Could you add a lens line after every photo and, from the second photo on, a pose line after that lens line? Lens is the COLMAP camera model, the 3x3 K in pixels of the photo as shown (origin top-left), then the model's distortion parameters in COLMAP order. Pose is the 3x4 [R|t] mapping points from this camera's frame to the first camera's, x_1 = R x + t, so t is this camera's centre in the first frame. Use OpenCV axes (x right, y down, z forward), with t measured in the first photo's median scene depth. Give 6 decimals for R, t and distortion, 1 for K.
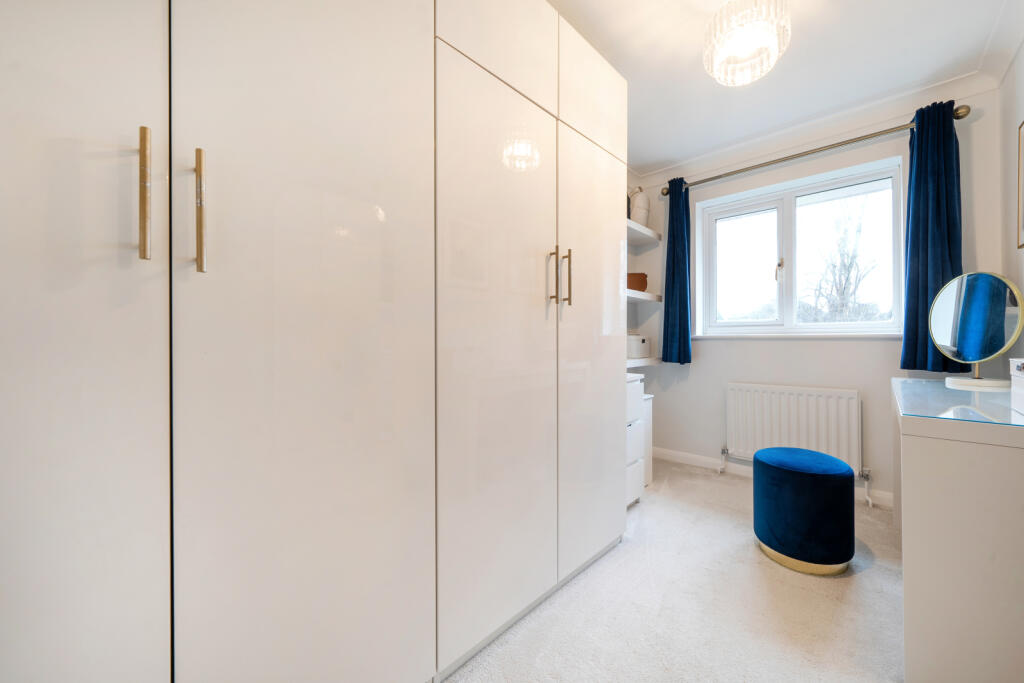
lens RADIAL K [[381.1, 0, 512.2], [0, 381.1, 340.0], [0, 0, 1]] dist [-0.000238, -0.000082]
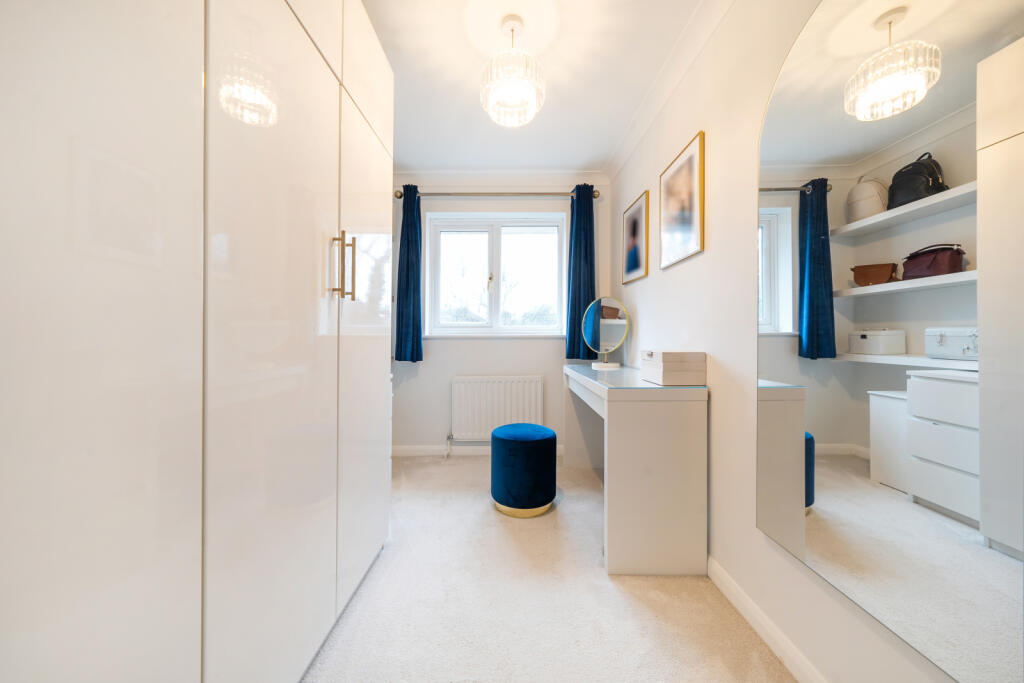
lens RADIAL K [[381.7, 0, 512.0], [0, 381.7, 341.5], [0, 0, 1]] dist [-0.000448, -0.000003]
pose [[0.729223, -0.006616, 0.684245, -0.115786], [0.003286, 0.999976, 0.006166, 0.000042], [-0.684269, -0.002248, 0.729226, 0.061020]]
